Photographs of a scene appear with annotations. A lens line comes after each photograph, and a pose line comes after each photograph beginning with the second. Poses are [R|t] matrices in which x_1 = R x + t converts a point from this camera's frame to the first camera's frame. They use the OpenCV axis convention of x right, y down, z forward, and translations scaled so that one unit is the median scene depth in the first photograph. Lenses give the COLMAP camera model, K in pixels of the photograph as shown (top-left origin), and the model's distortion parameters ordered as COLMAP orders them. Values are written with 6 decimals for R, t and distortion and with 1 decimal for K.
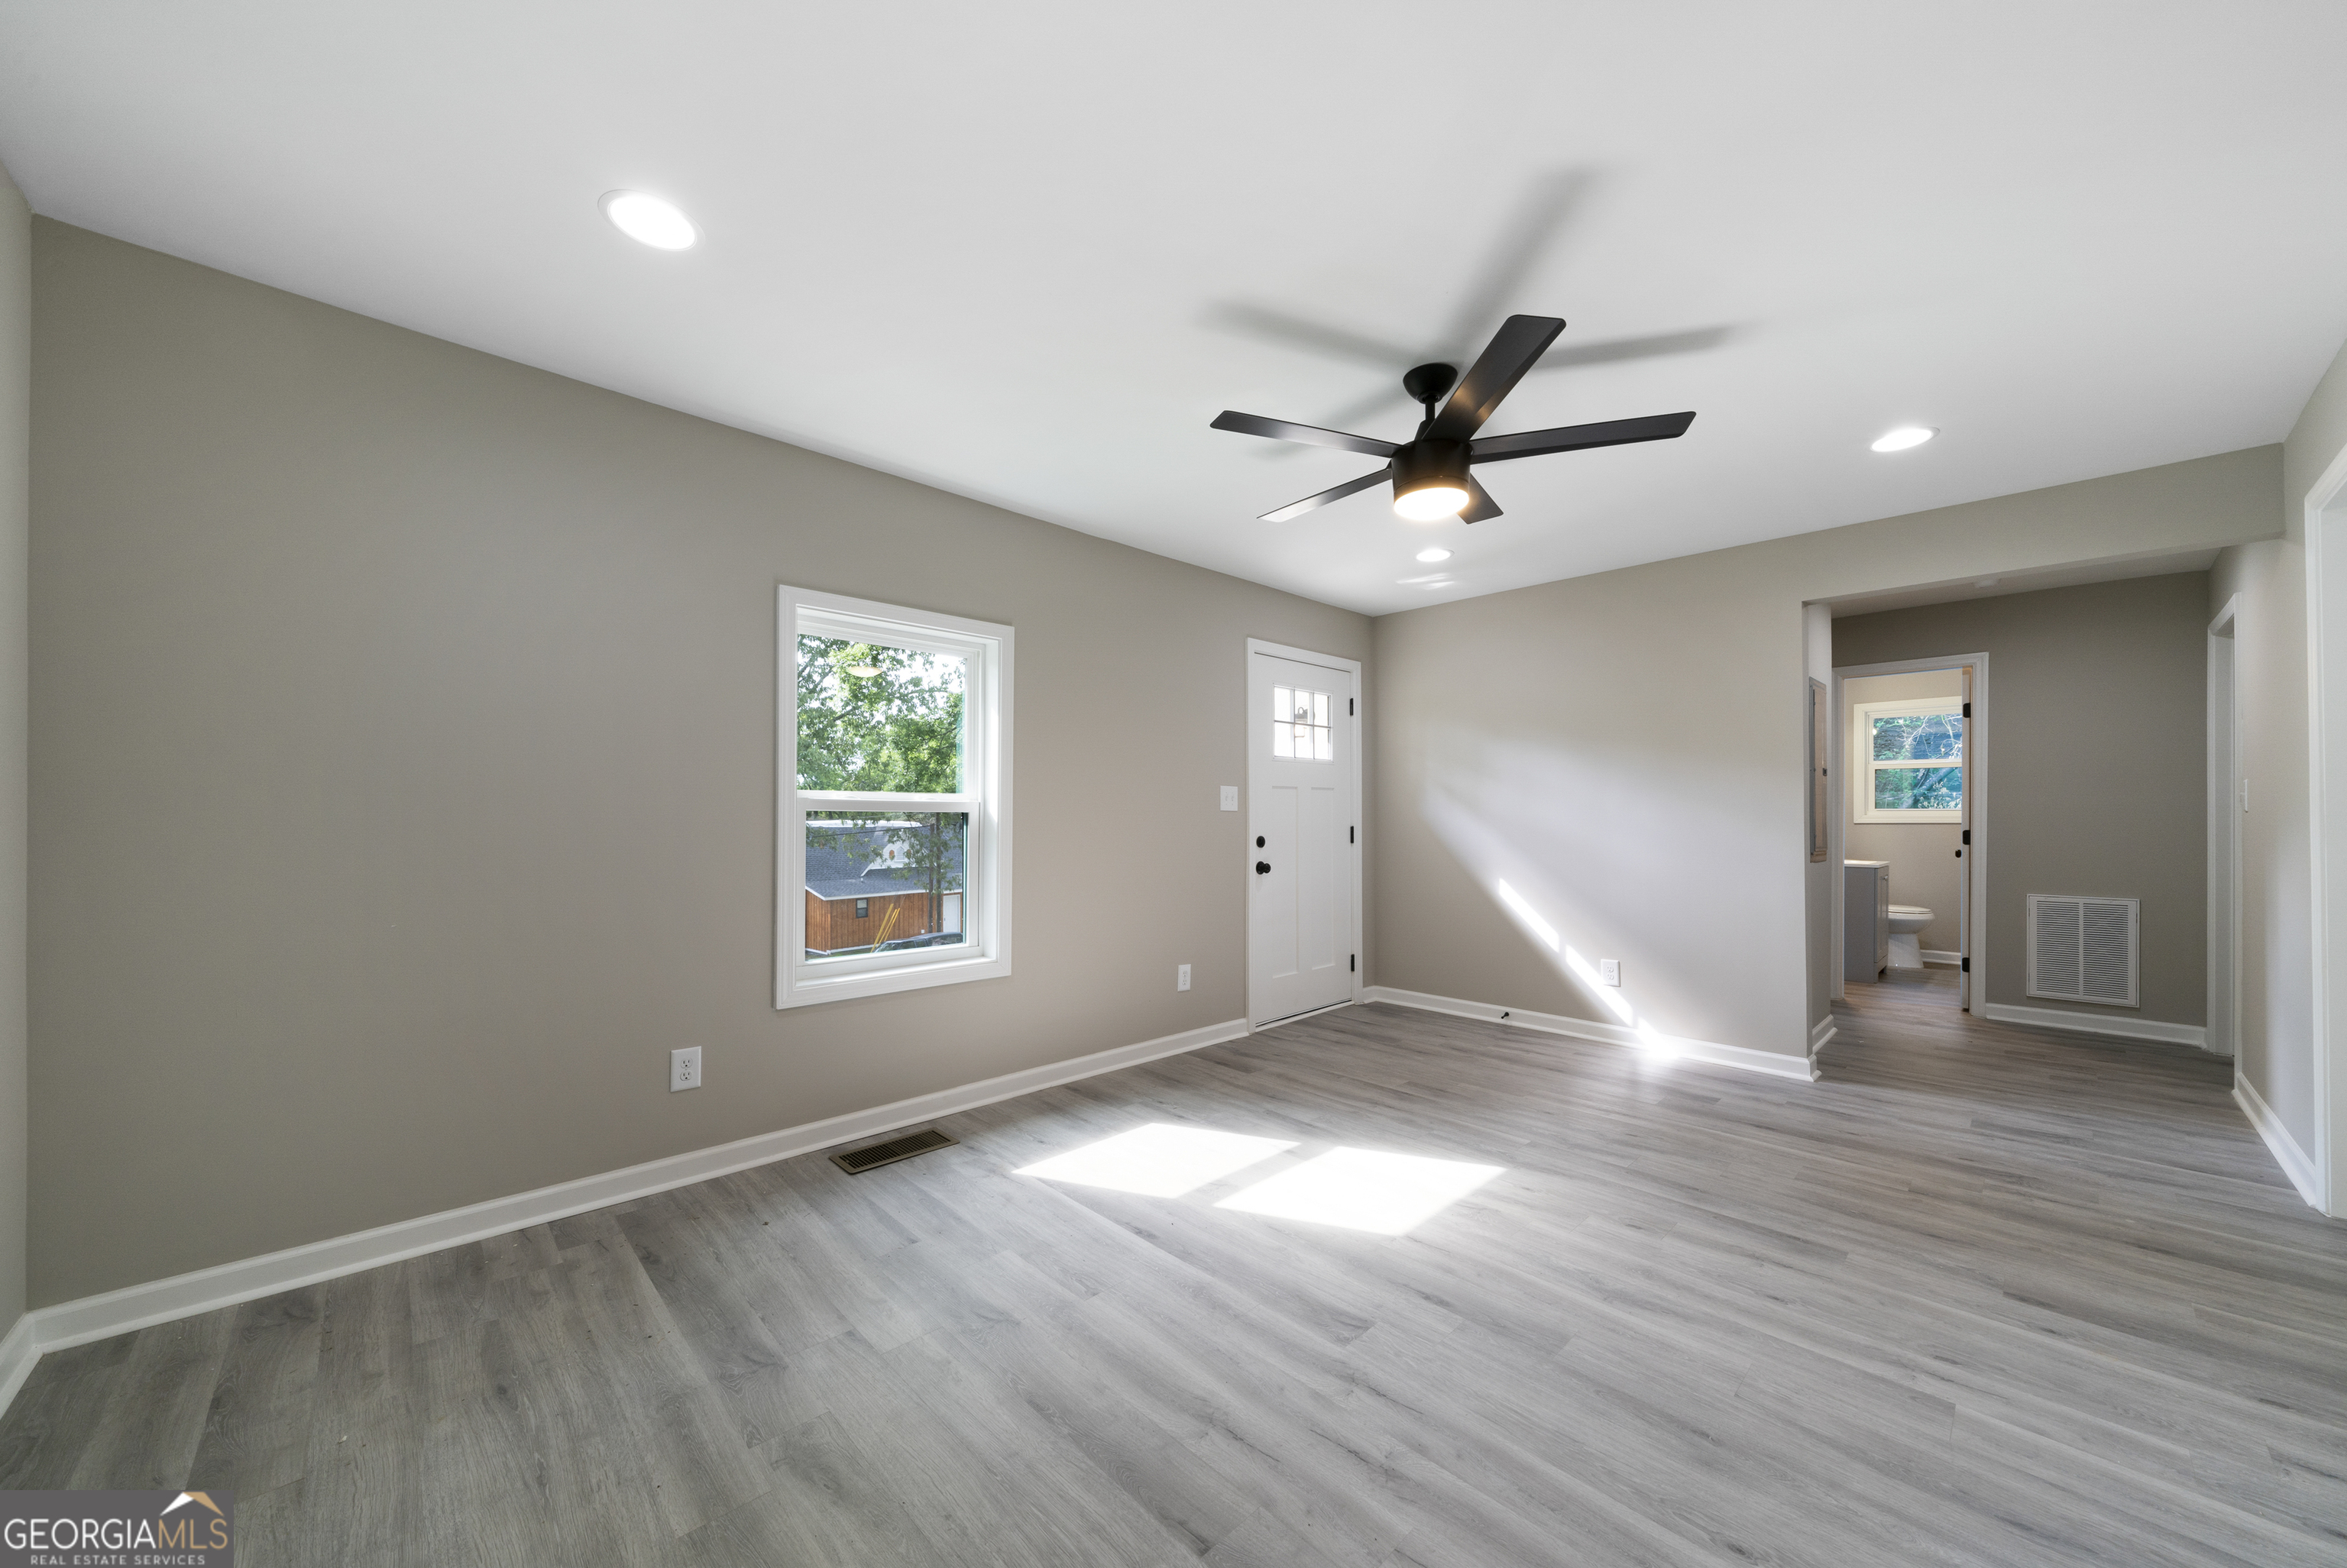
lens RADIAL K [[830.1, 0, 1185.5], [0, 830.1, 809.0], [0, 0, 1]] dist [-0.001912, 0.000071]
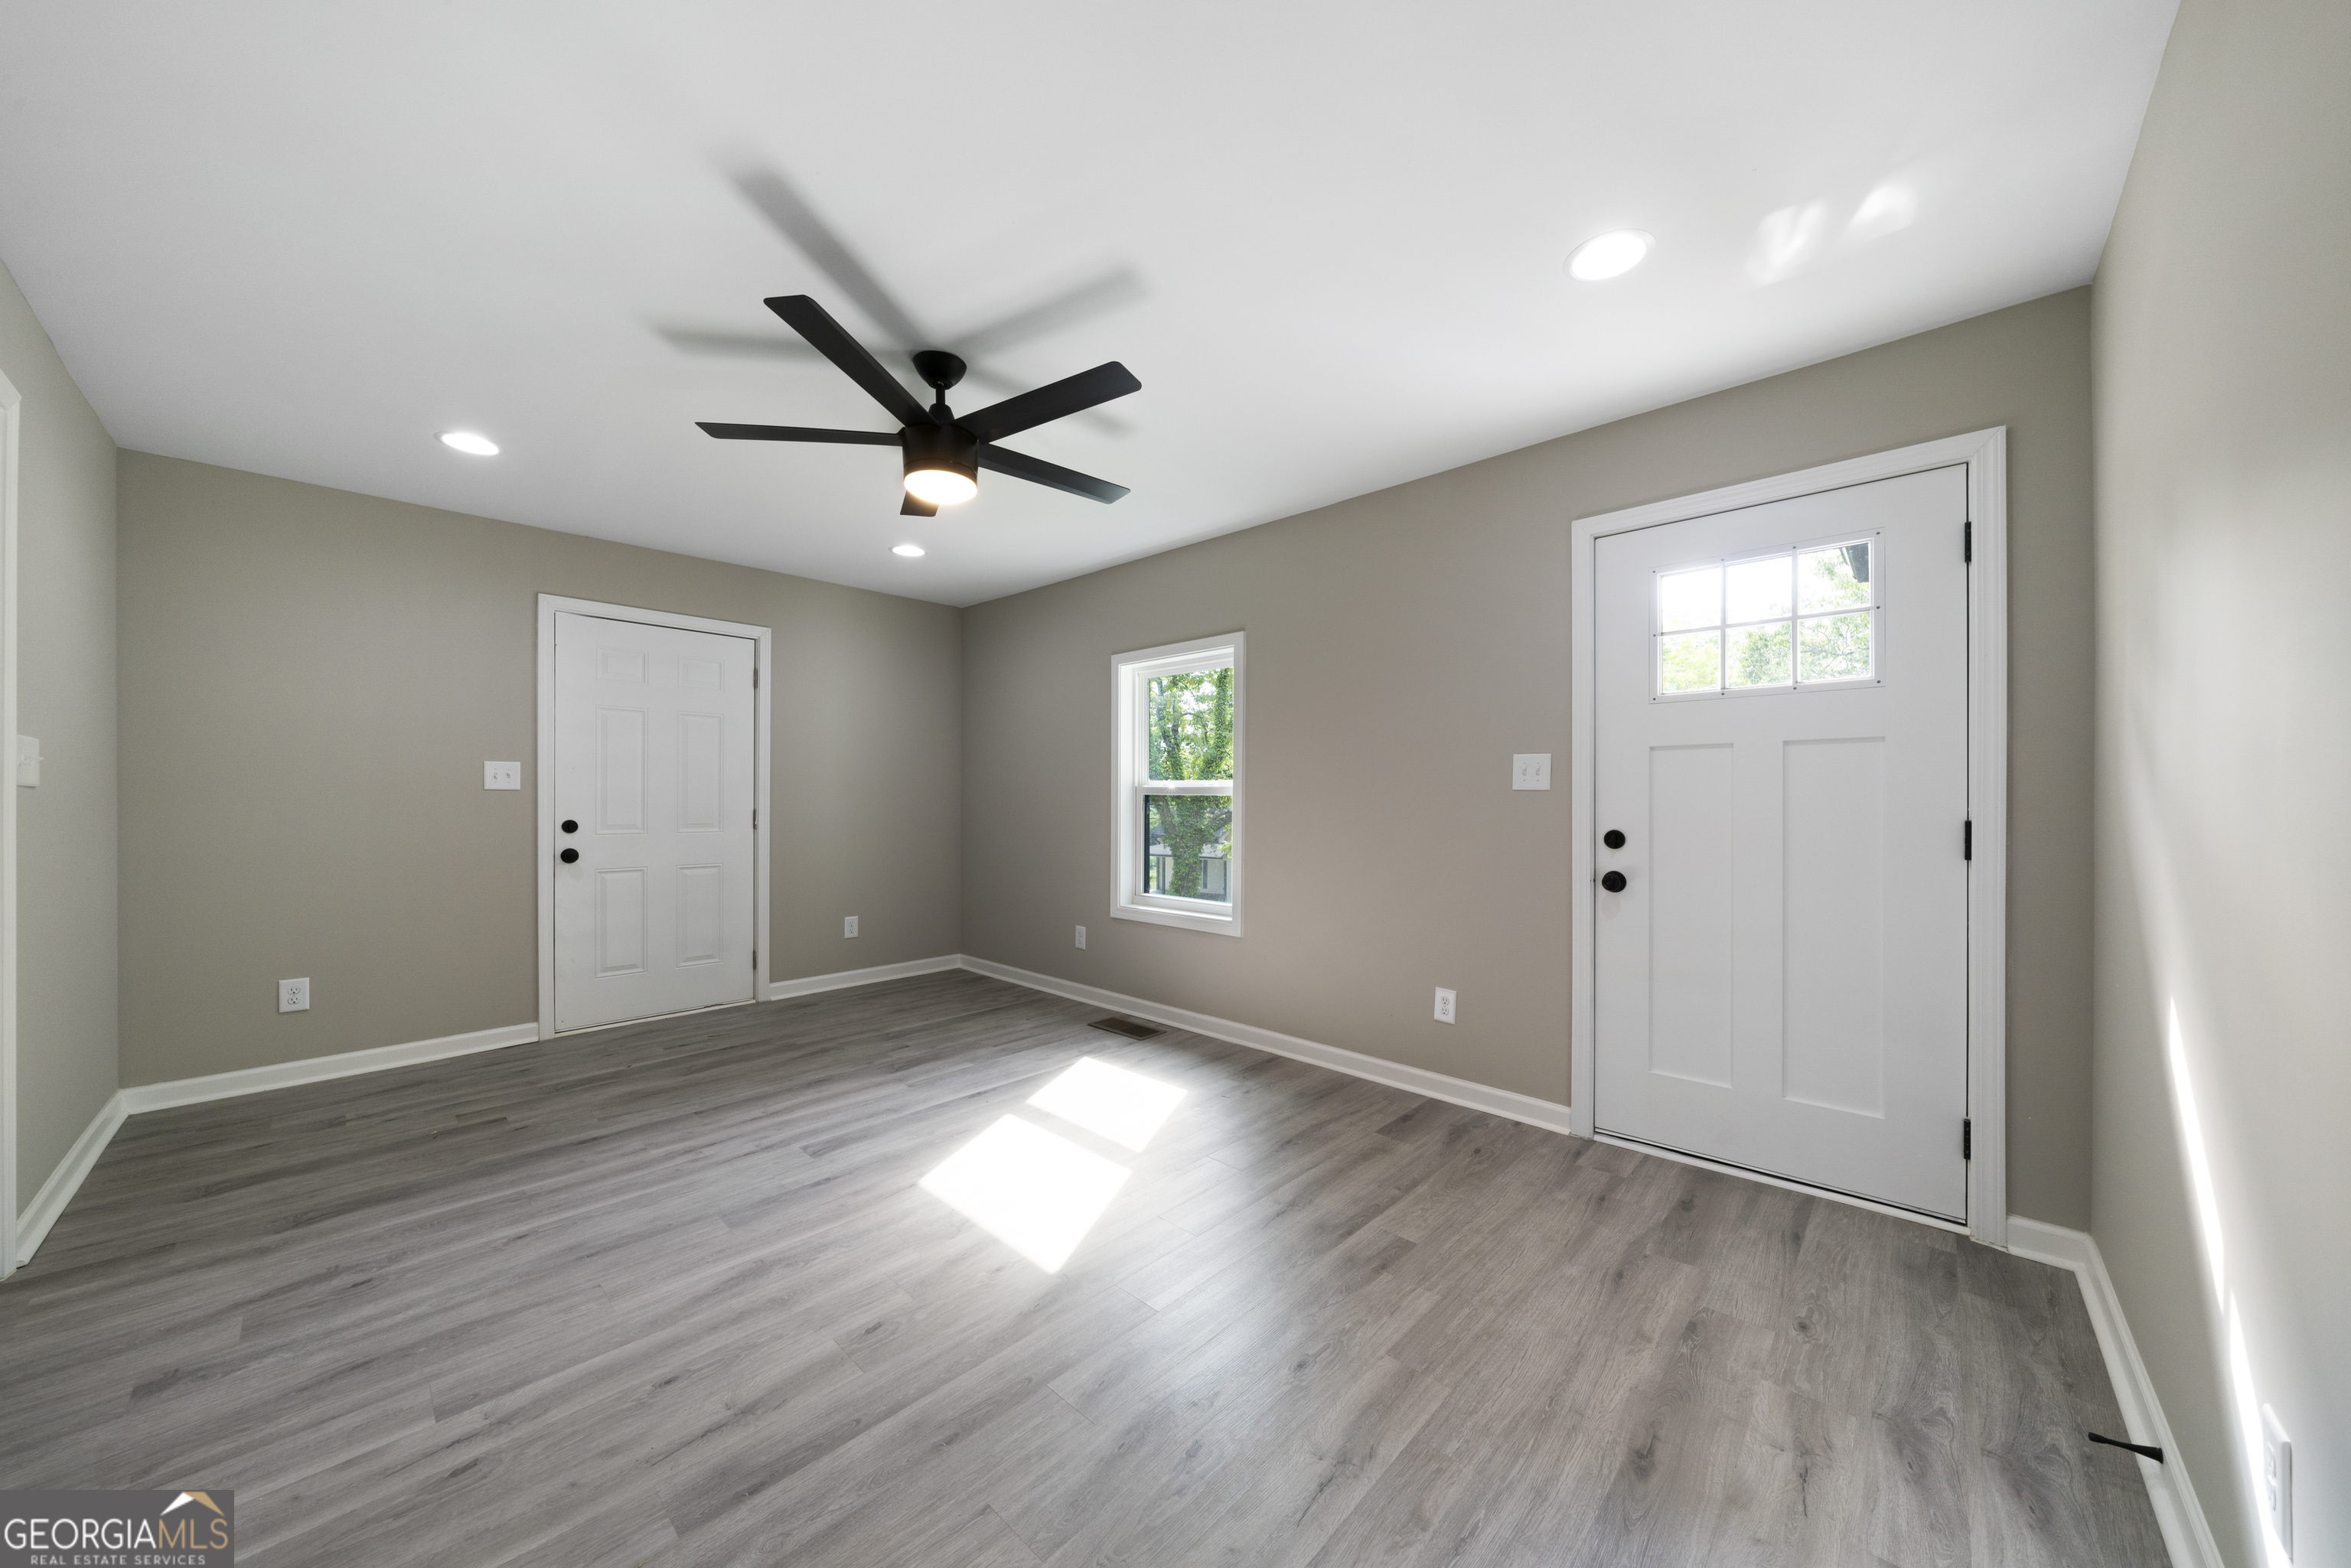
lens RADIAL K [[804.6, 0, 1172.7], [0, 804.6, 804.0], [0, 0, 1]] dist [-0.006907, 0.000098]
pose [[0.045421, 0.004149, -0.998959, 1.192523], [0.006681, 0.999968, 0.004457, 0.014314], [0.998946, -0.006876, 0.045392, 1.148608]]
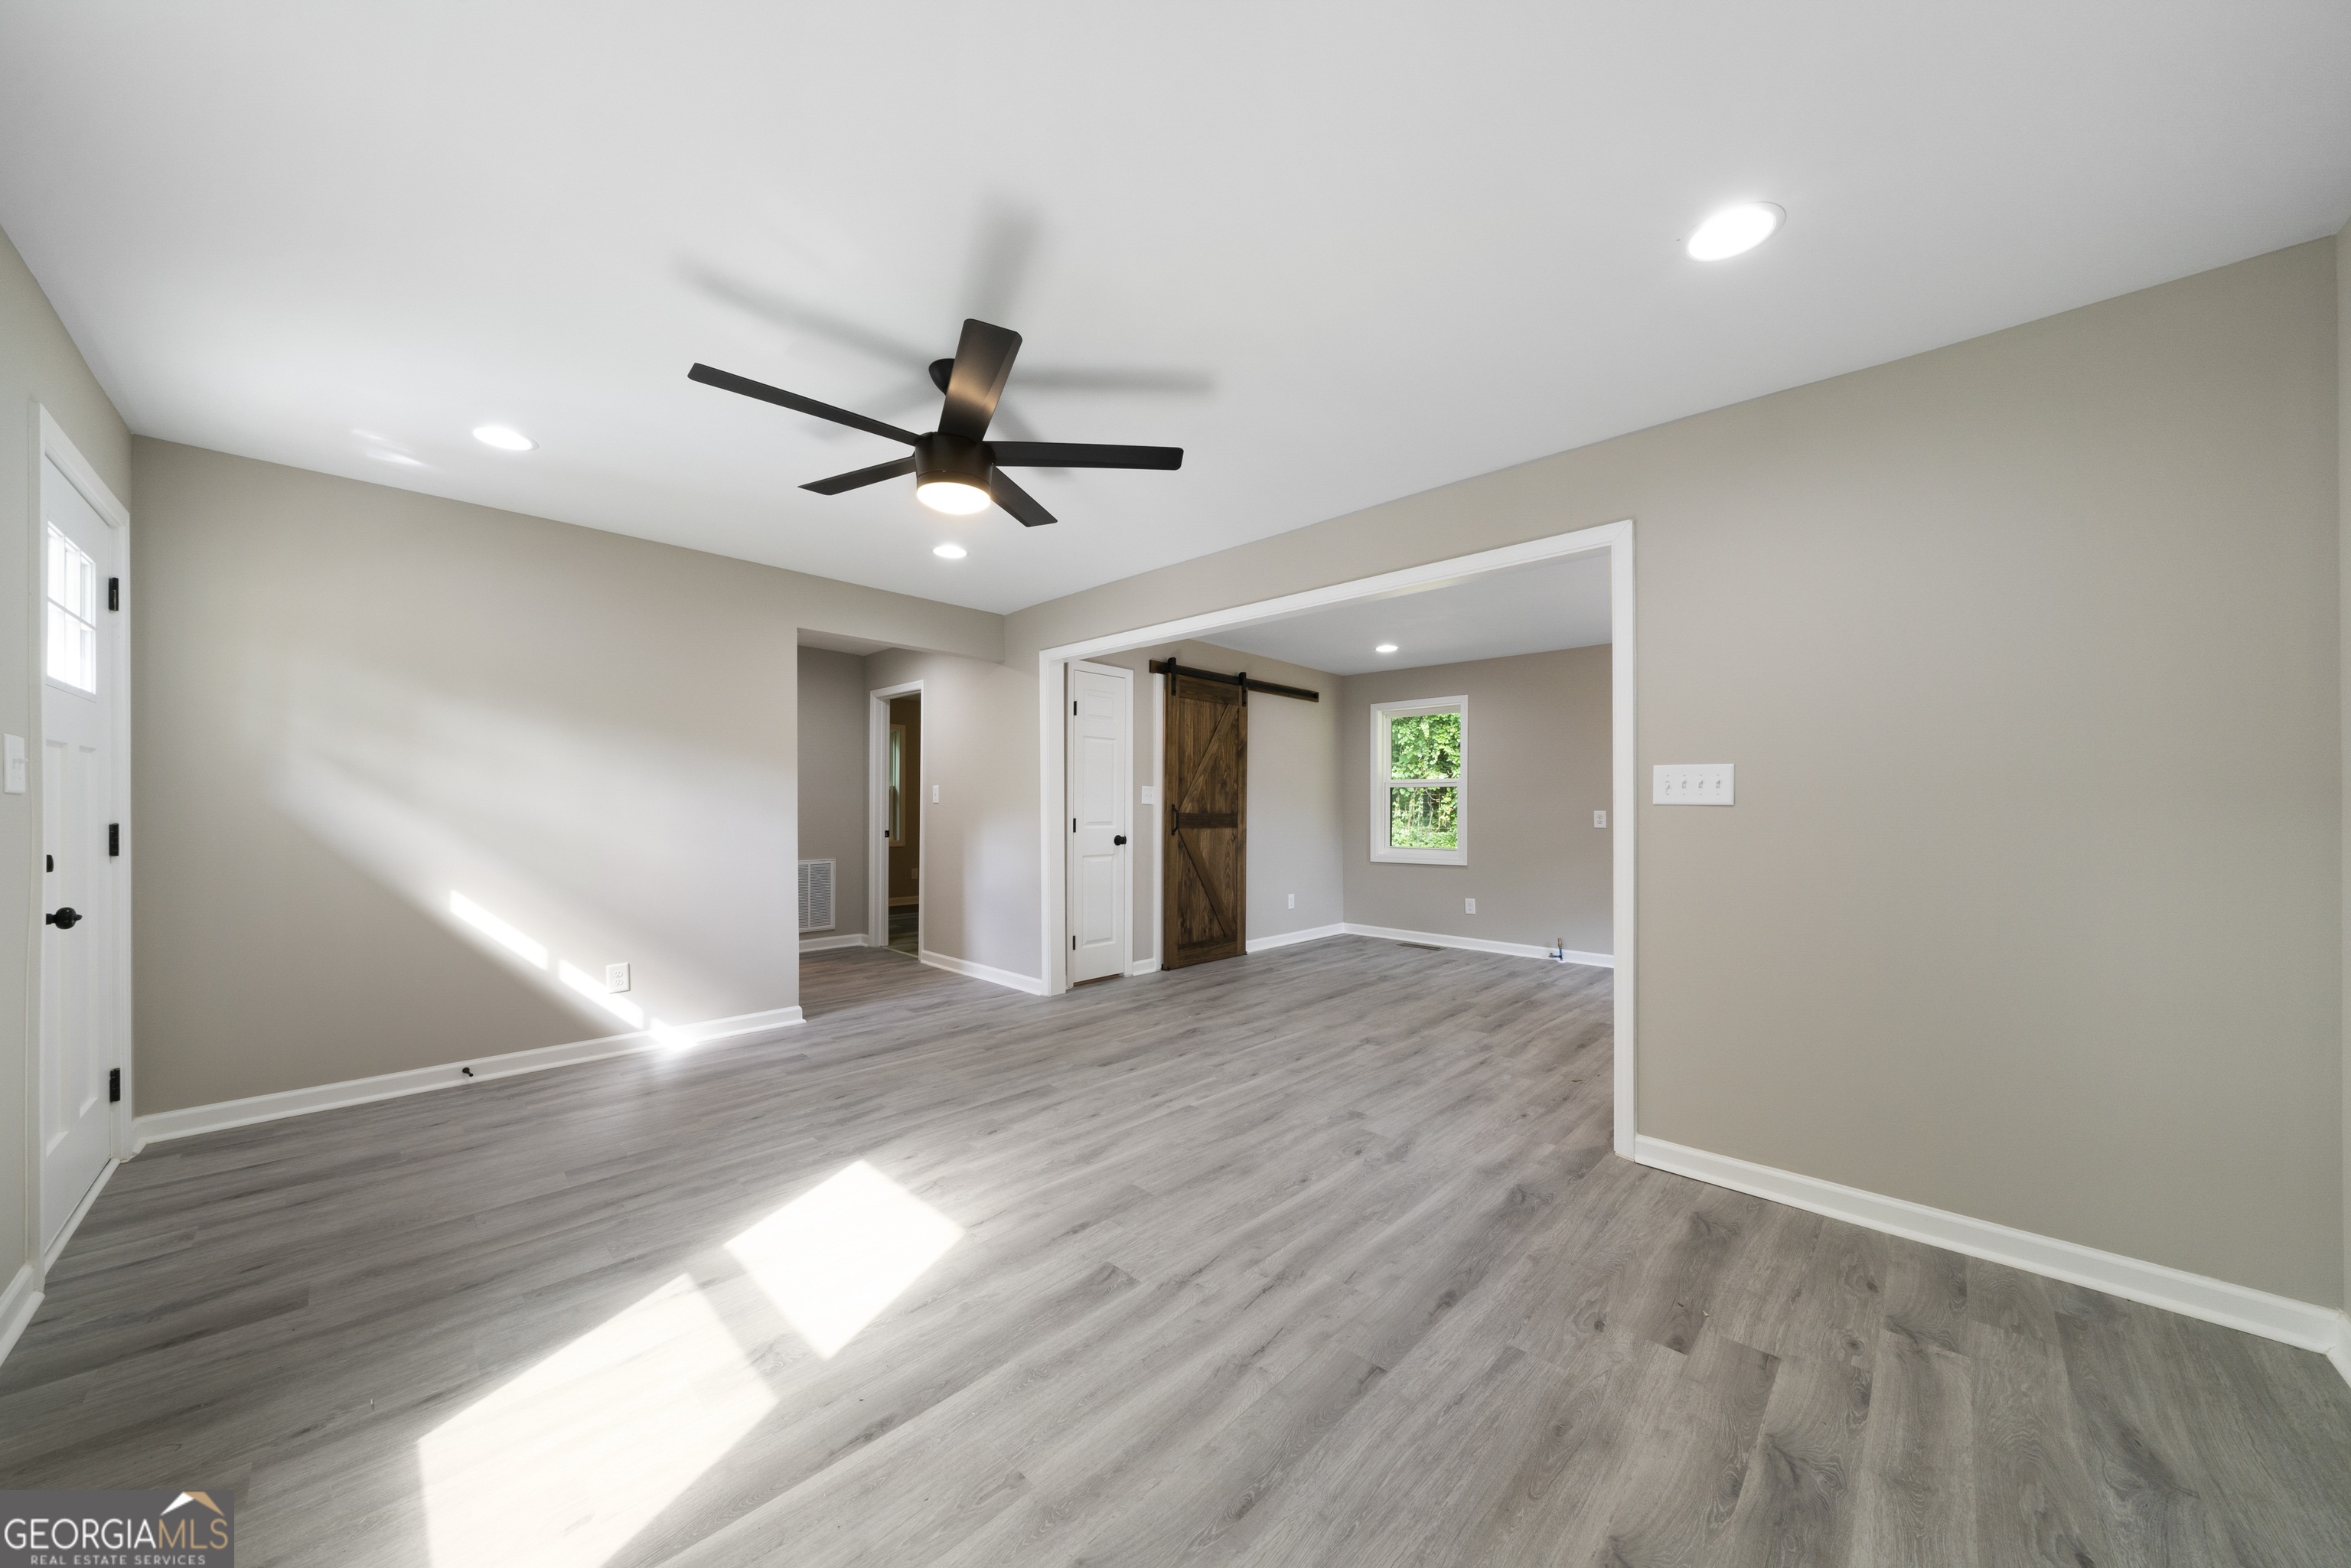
lens RADIAL K [[804.6, 0, 1172.7], [0, 804.6, 804.0], [0, 0, 1]] dist [-0.006907, 0.000098]
pose [[-0.028185, 0.001912, 0.999601, -0.635340], [-0.012184, 0.999923, -0.002257, 0.002955], [-0.999528, -0.012243, -0.028160, 0.706028]]
